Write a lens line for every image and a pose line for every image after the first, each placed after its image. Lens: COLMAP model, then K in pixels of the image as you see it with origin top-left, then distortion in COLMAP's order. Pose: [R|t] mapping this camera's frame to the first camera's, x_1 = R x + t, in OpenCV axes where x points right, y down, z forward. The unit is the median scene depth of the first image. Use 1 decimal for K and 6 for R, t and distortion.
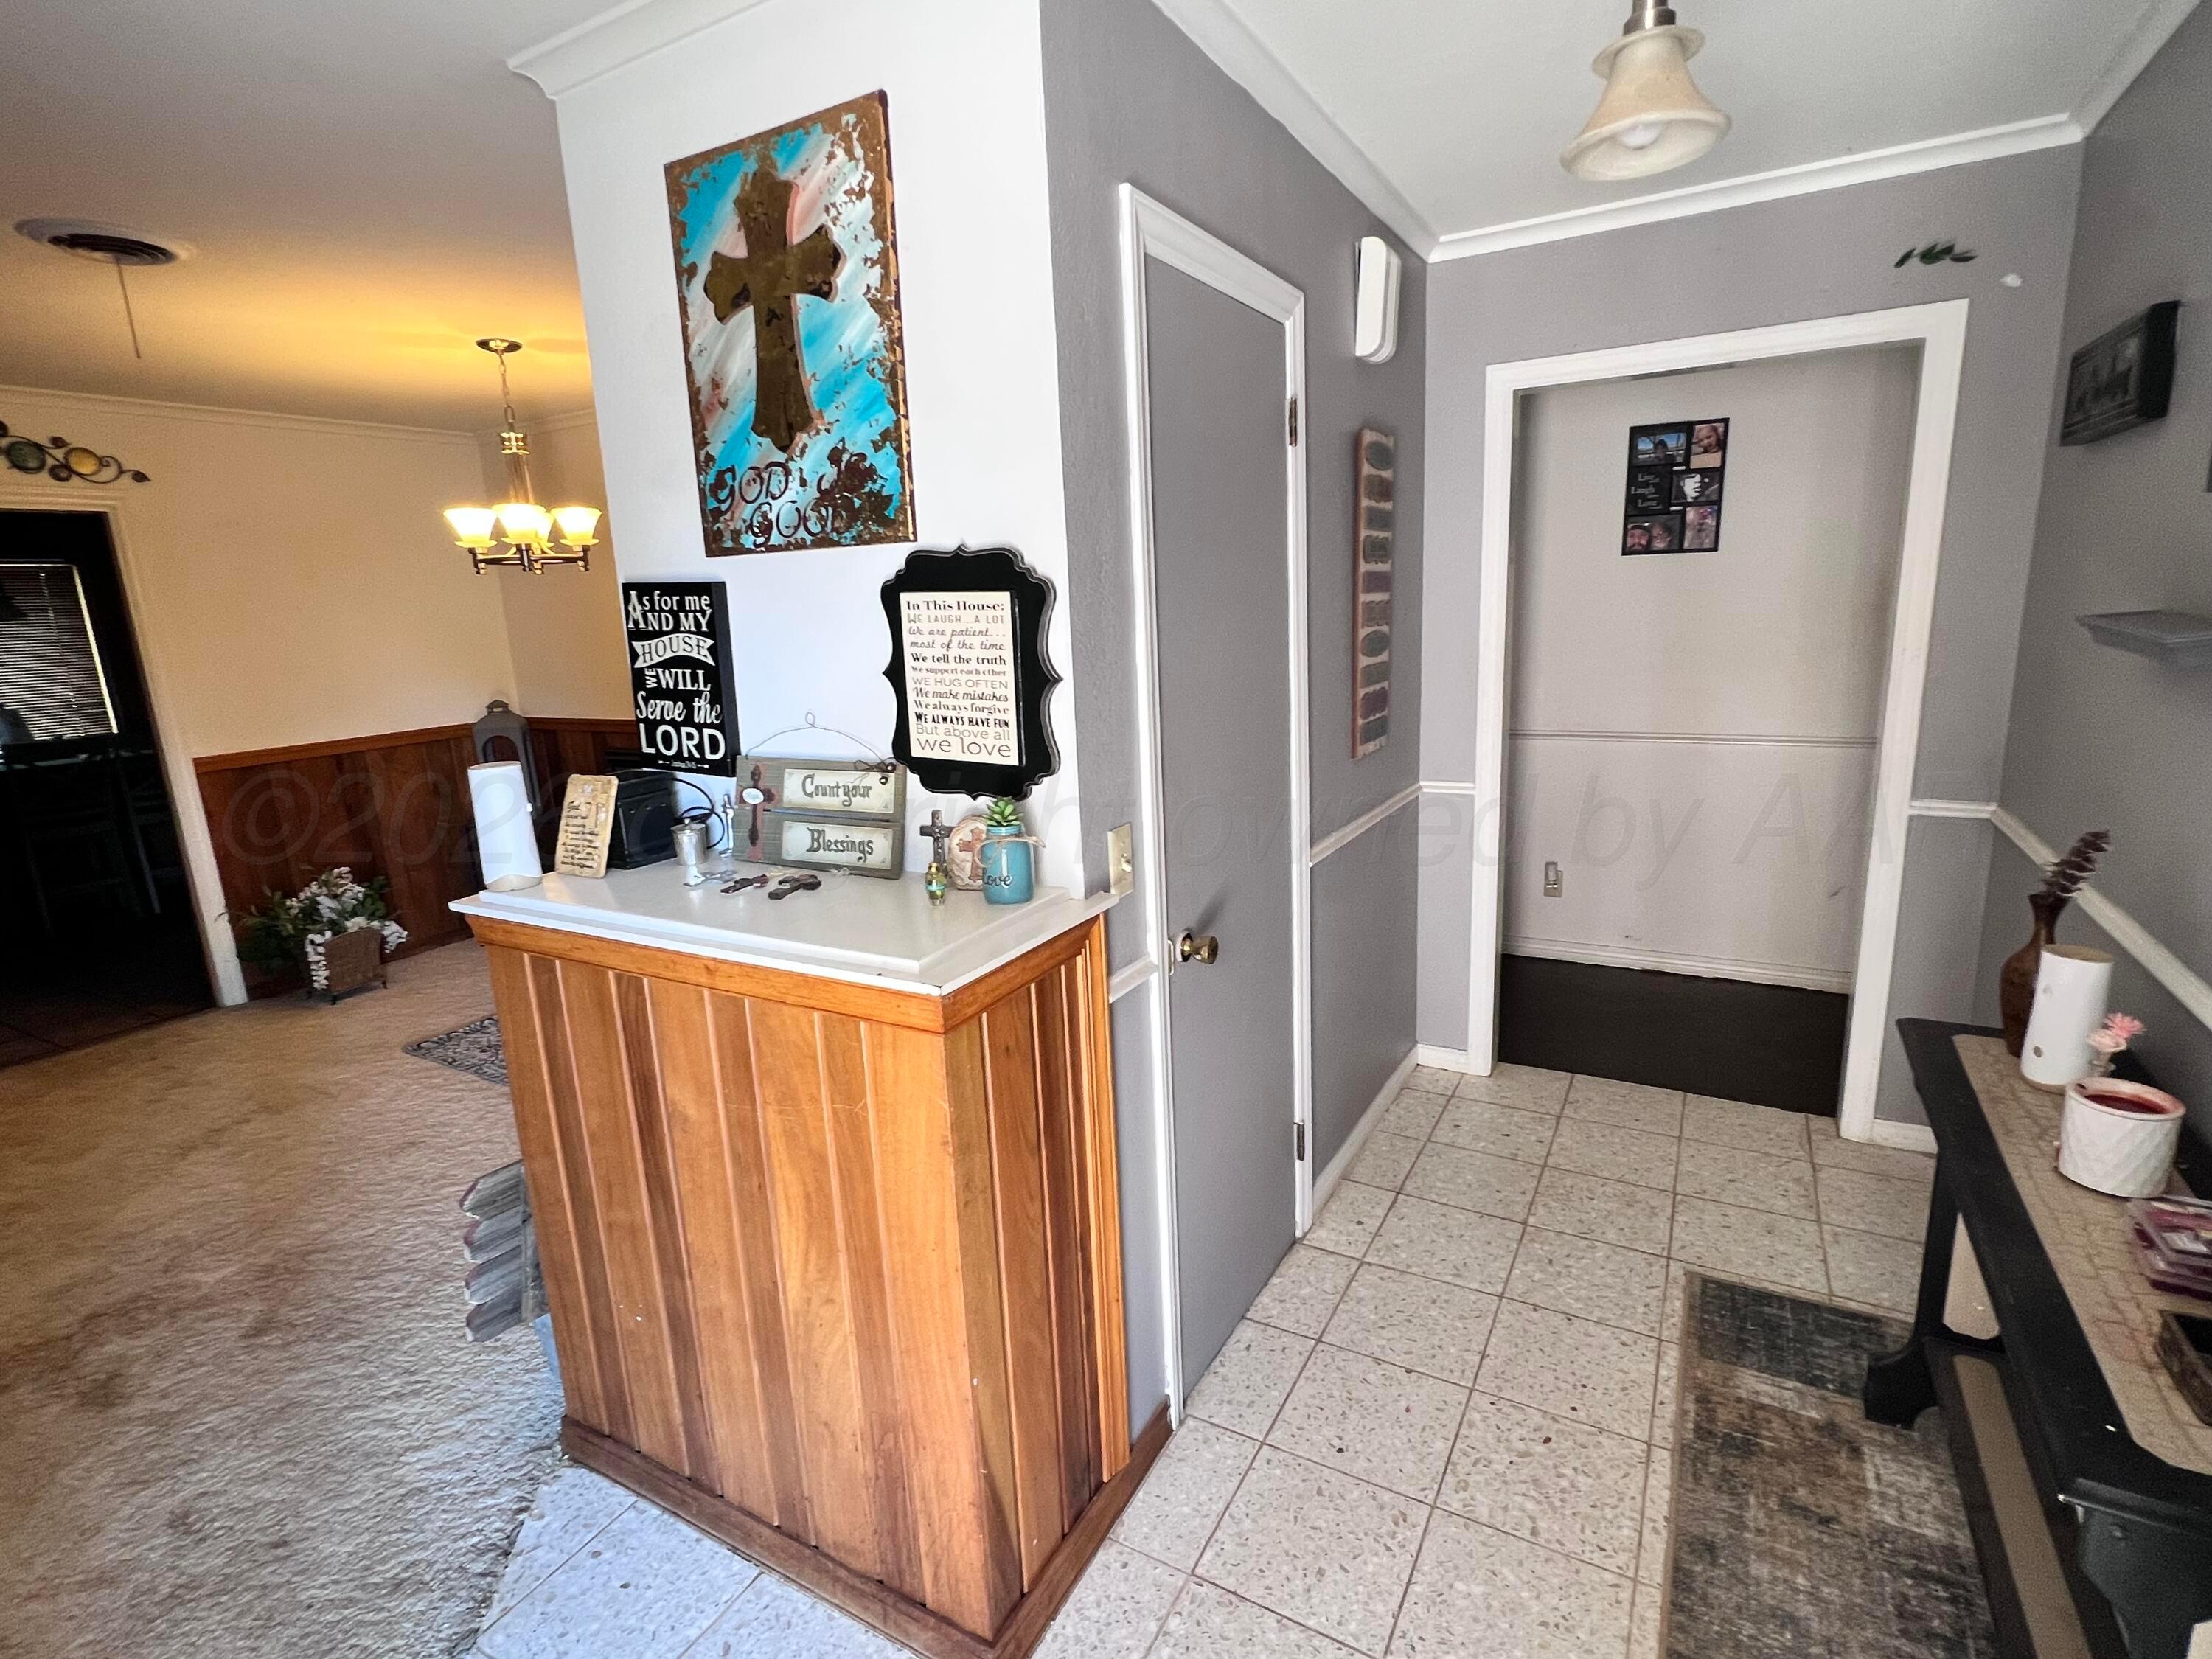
lens RADIAL K [[1059.2, 0, 1109.2], [0, 1059.2, 831.0], [0, 0, 1]] dist [0.002962, 0.000835]
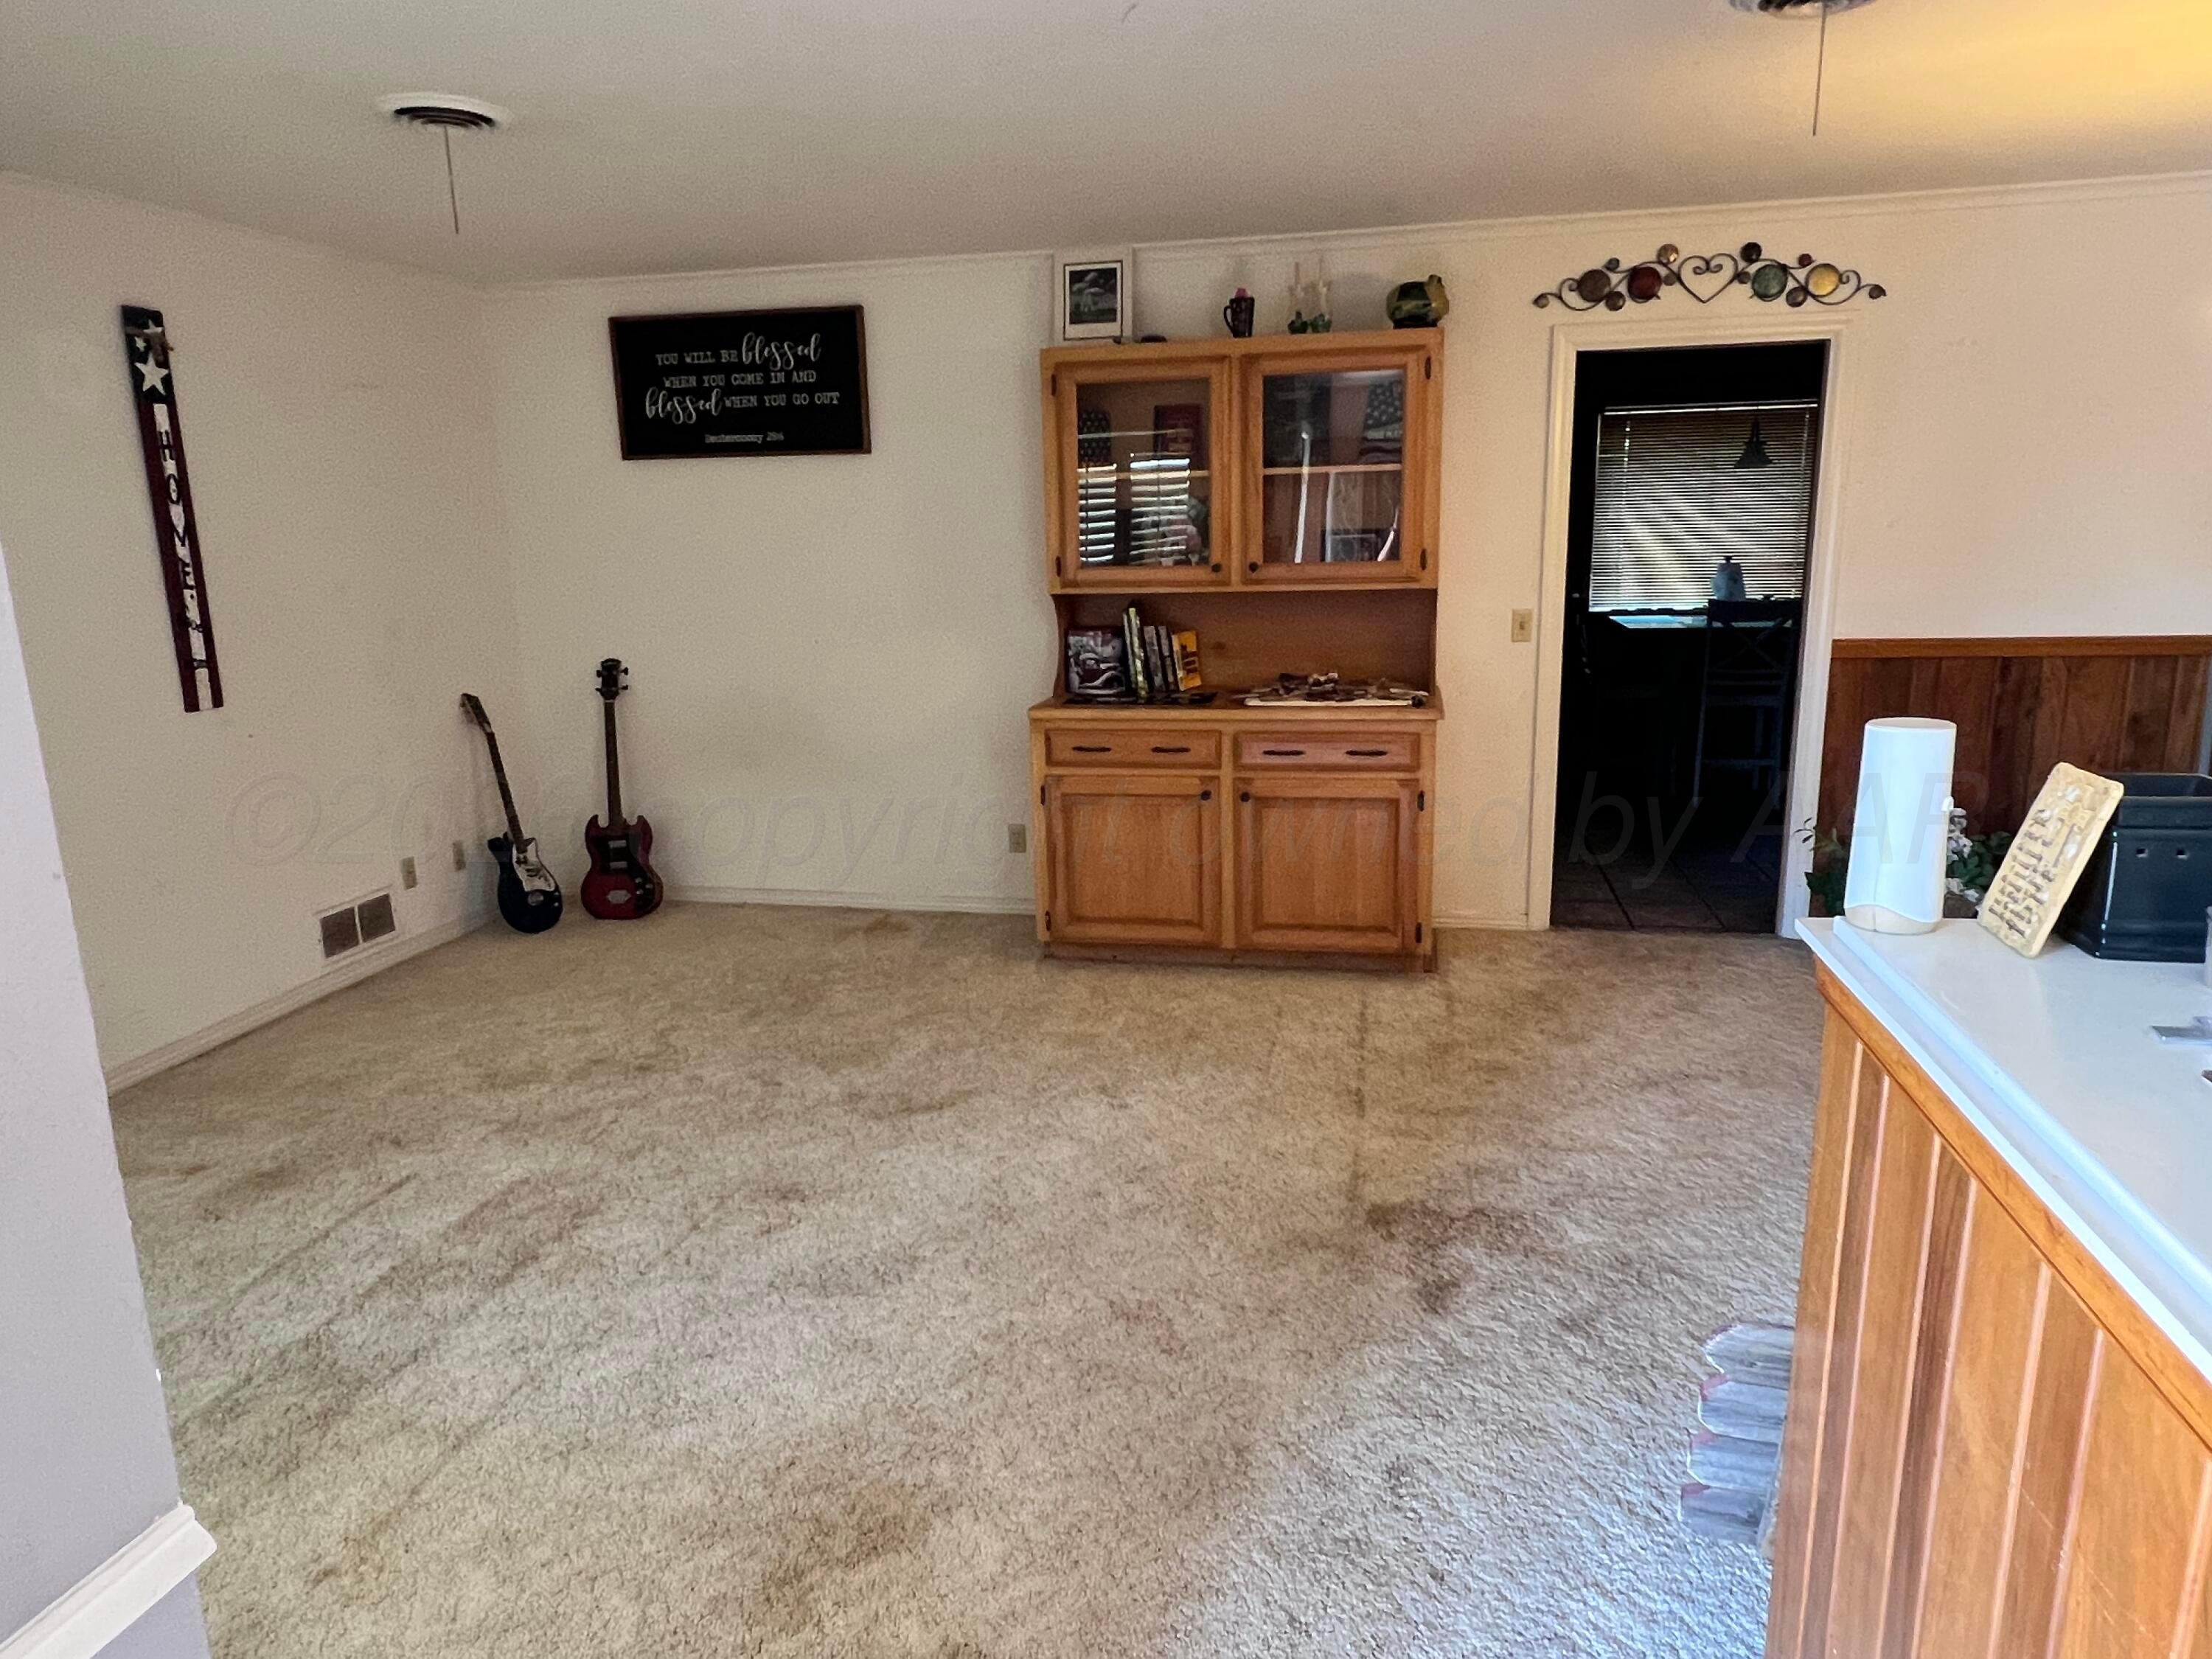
lens RADIAL K [[1415.4, 0, 1103.9], [0, 1415.4, 835.8], [0, 0, 1]] dist [-0.005336, 0.000621]
pose [[0.301408, 0.248231, -0.920616, 0.020738], [-0.193993, 0.961288, 0.195684, -0.044648], [0.933552, 0.119613, 0.337895, 0.203748]]
